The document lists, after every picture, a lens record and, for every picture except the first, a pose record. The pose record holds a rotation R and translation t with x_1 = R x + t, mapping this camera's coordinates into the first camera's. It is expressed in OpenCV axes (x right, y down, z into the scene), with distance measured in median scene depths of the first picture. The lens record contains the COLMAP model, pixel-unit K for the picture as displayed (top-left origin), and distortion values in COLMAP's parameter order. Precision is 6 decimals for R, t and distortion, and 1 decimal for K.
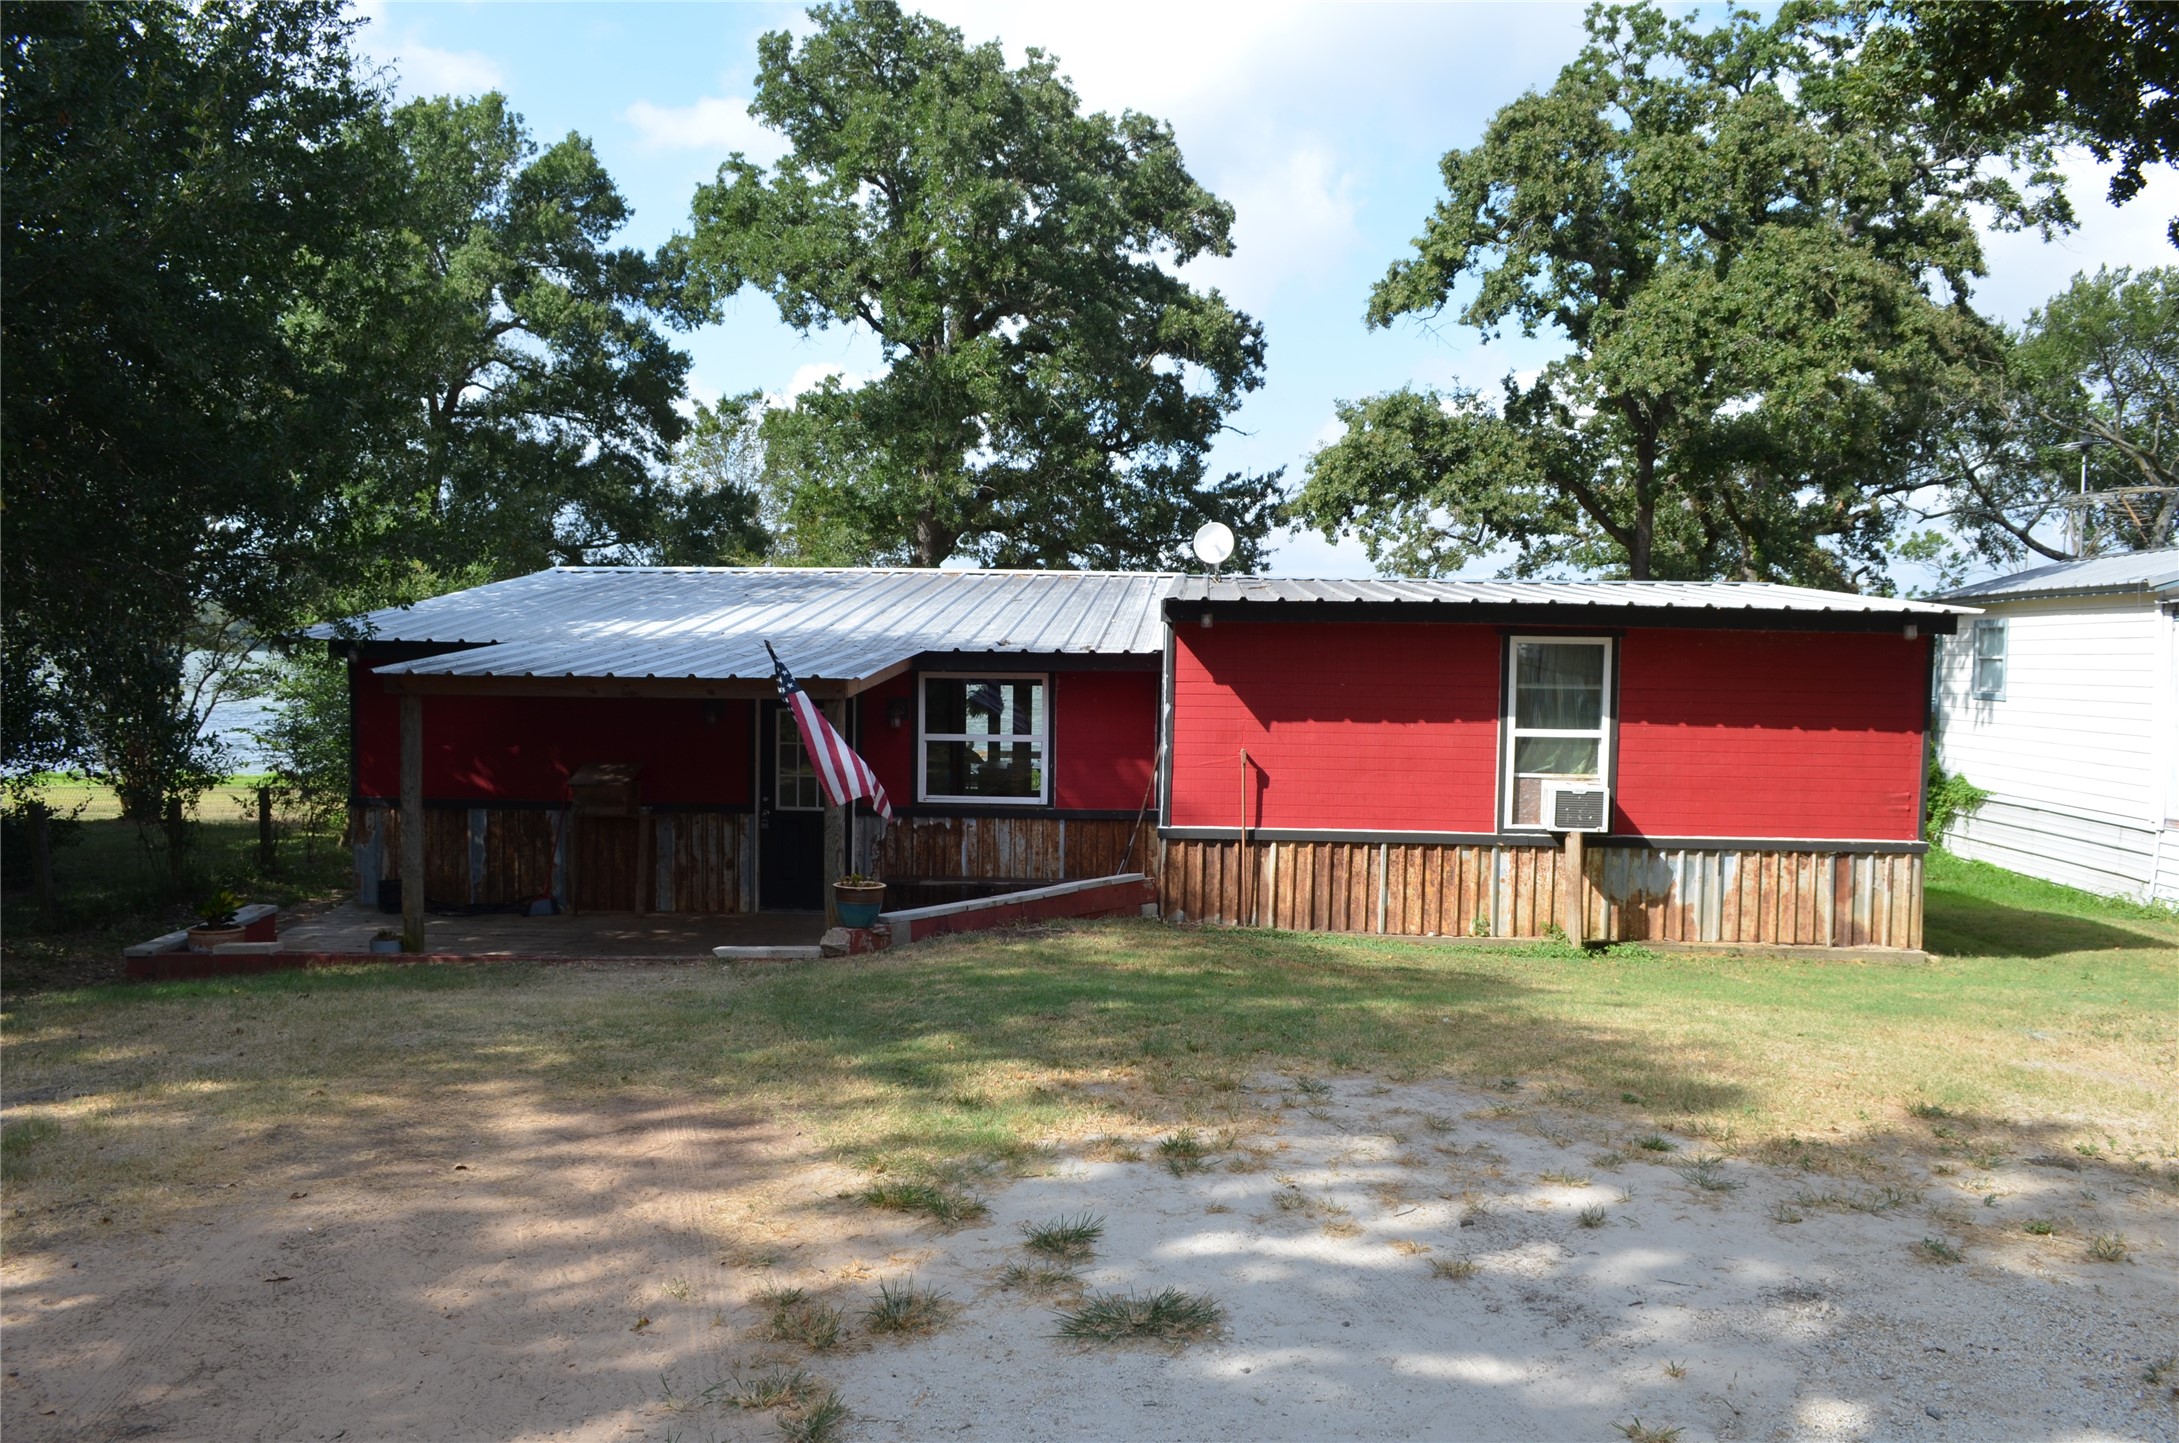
lens RADIAL K [[1699.4, 0, 1096.0], [0, 1699.4, 734.9], [0, 0, 1]] dist [-0.009183, 0.004094]
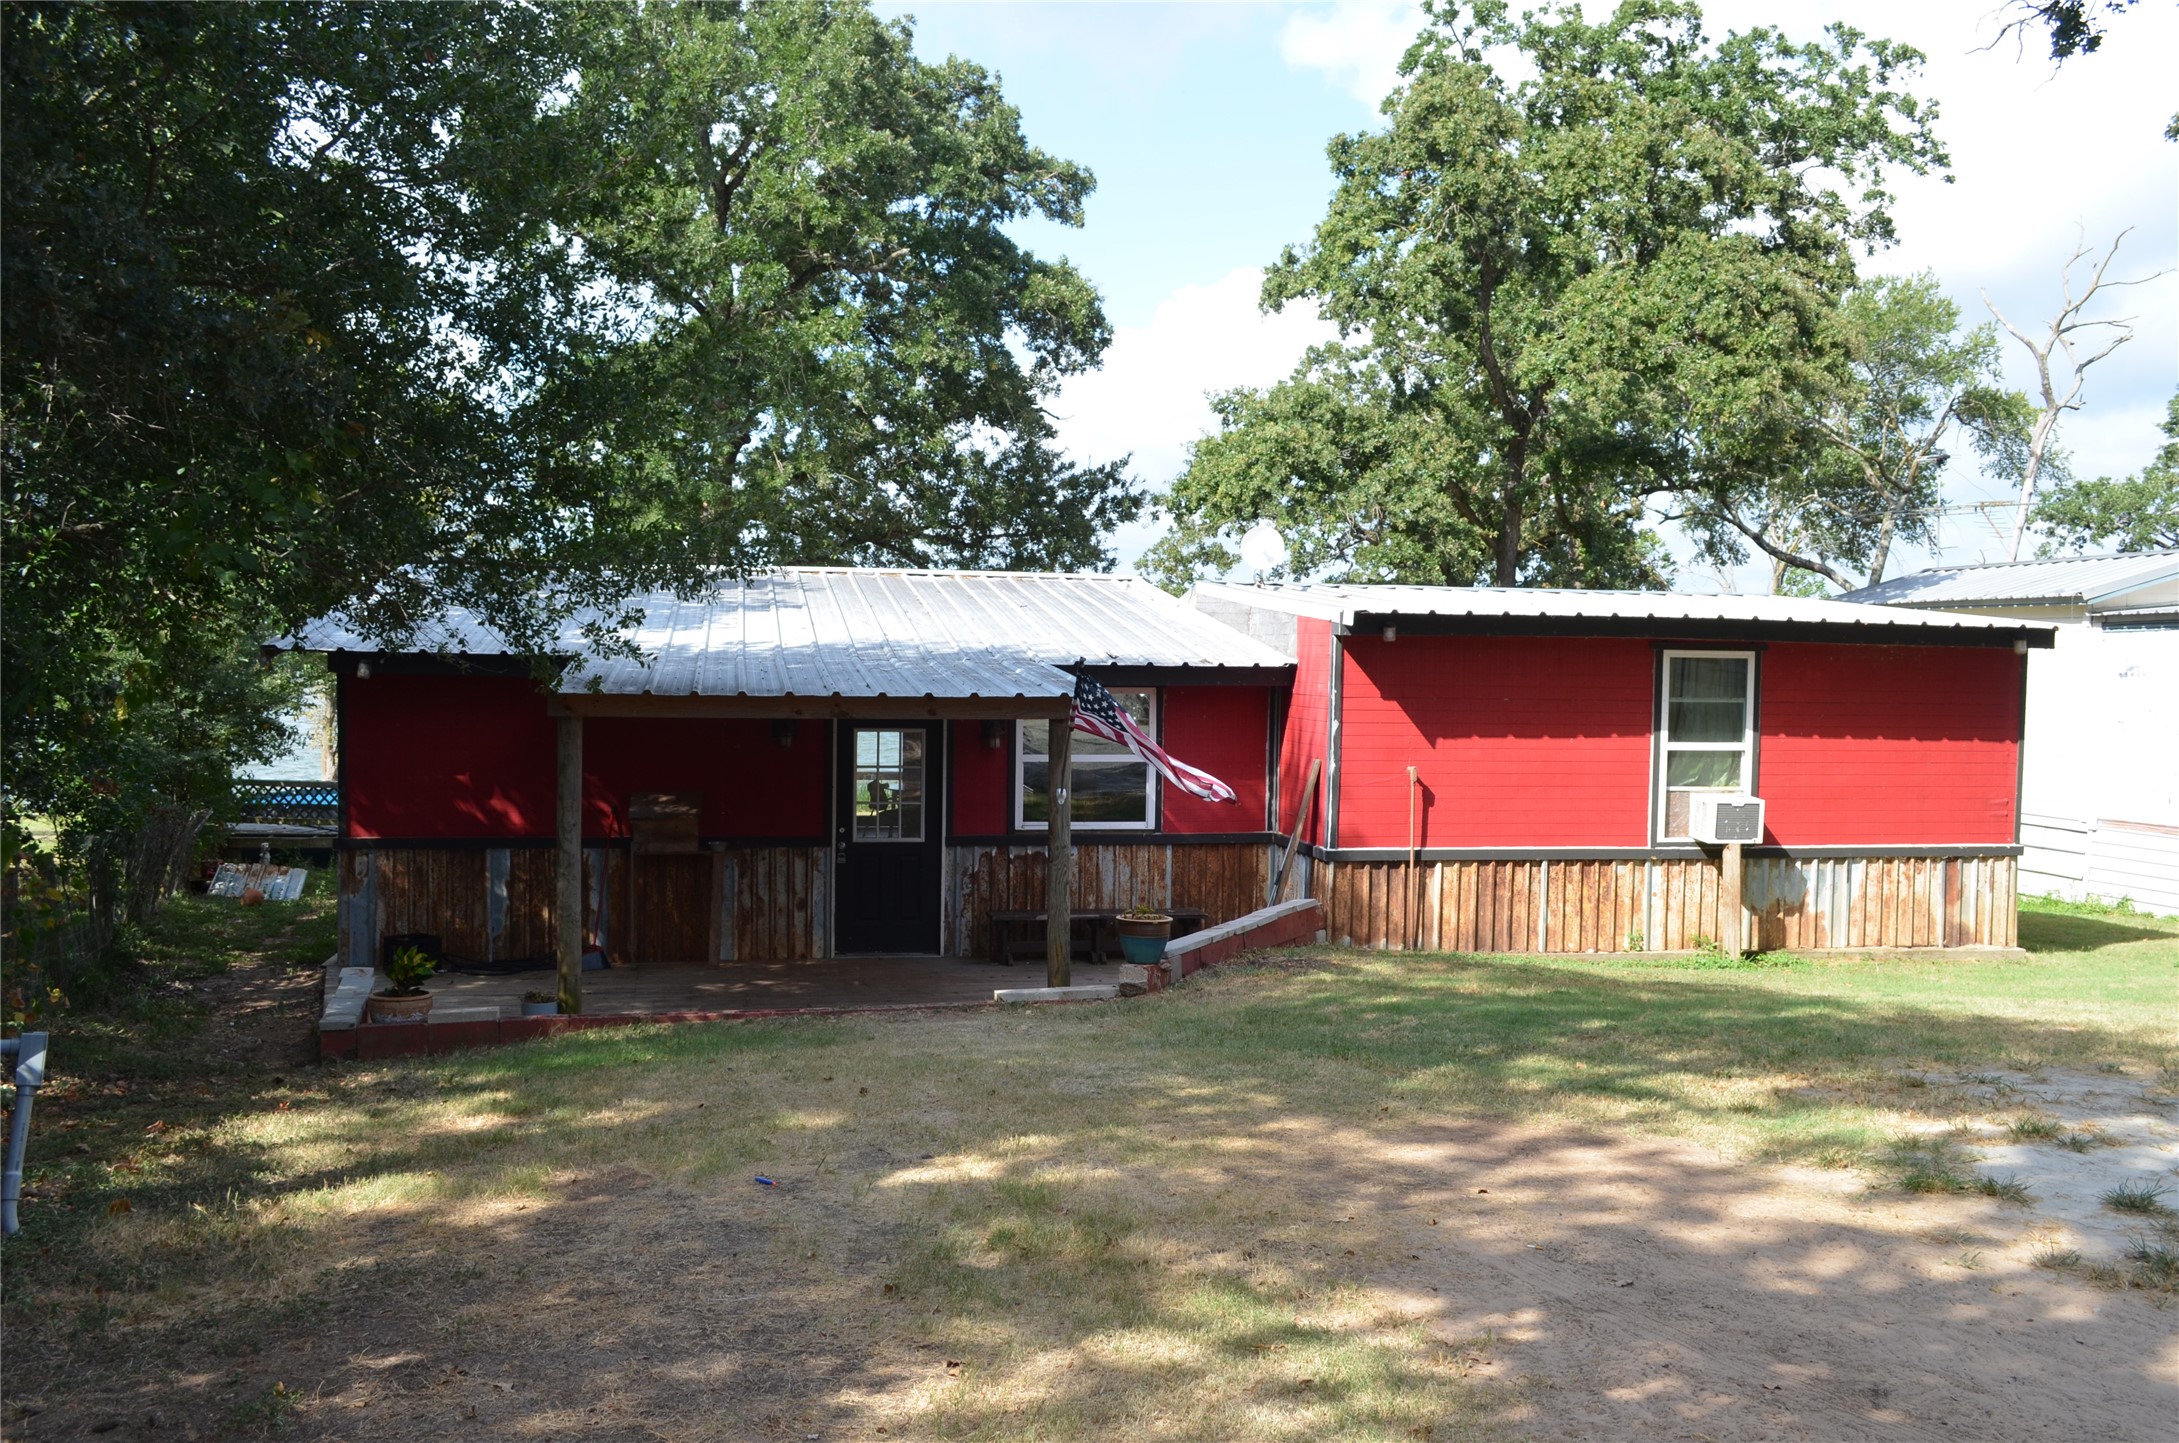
lens RADIAL K [[1954.1, 0, 1089.5], [0, 1954.1, 721.5], [0, 0, 1]] dist [-0.020378, 0.000194]
pose [[0.969598, -0.009145, 0.244534, -0.363528], [0.012242, 0.999863, -0.011150, -0.007244], [-0.244398, 0.013805, 0.969577, -0.033554]]
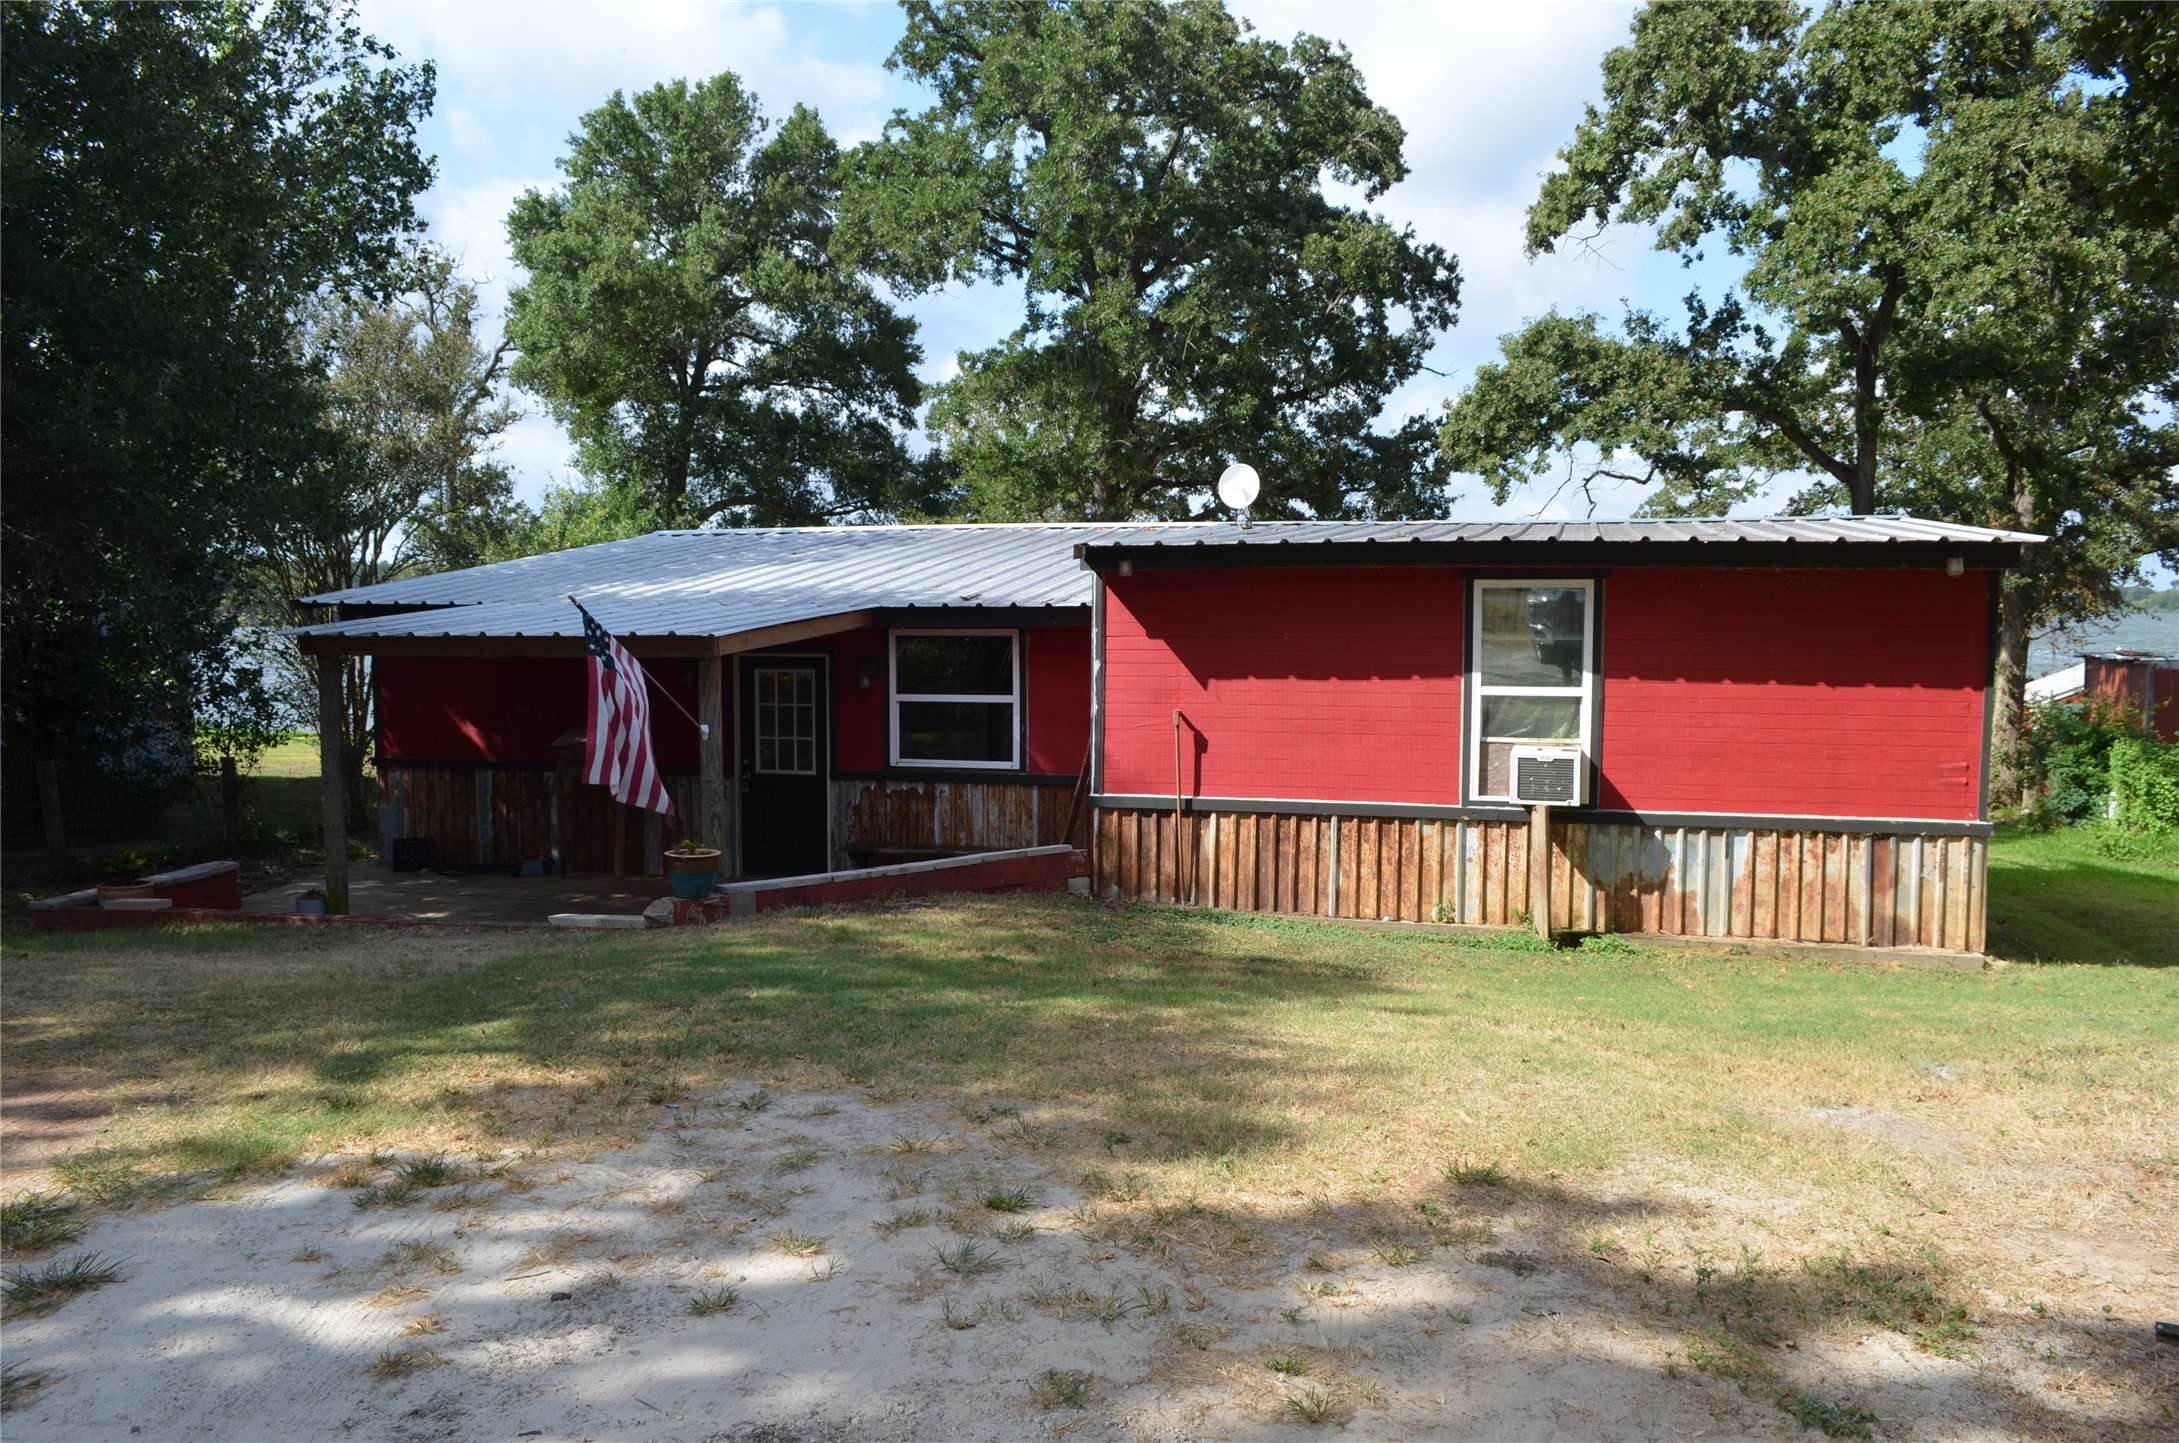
lens RADIAL K [[1699.4, 0, 1096.0], [0, 1699.4, 734.9], [0, 0, 1]] dist [-0.009183, 0.004094]
pose [[0.977280, 0.002903, -0.211933, 0.236881], [0.001594, 0.999777, 0.021044, 0.002594], [0.211947, -0.020904, 0.977058, 0.104520]]
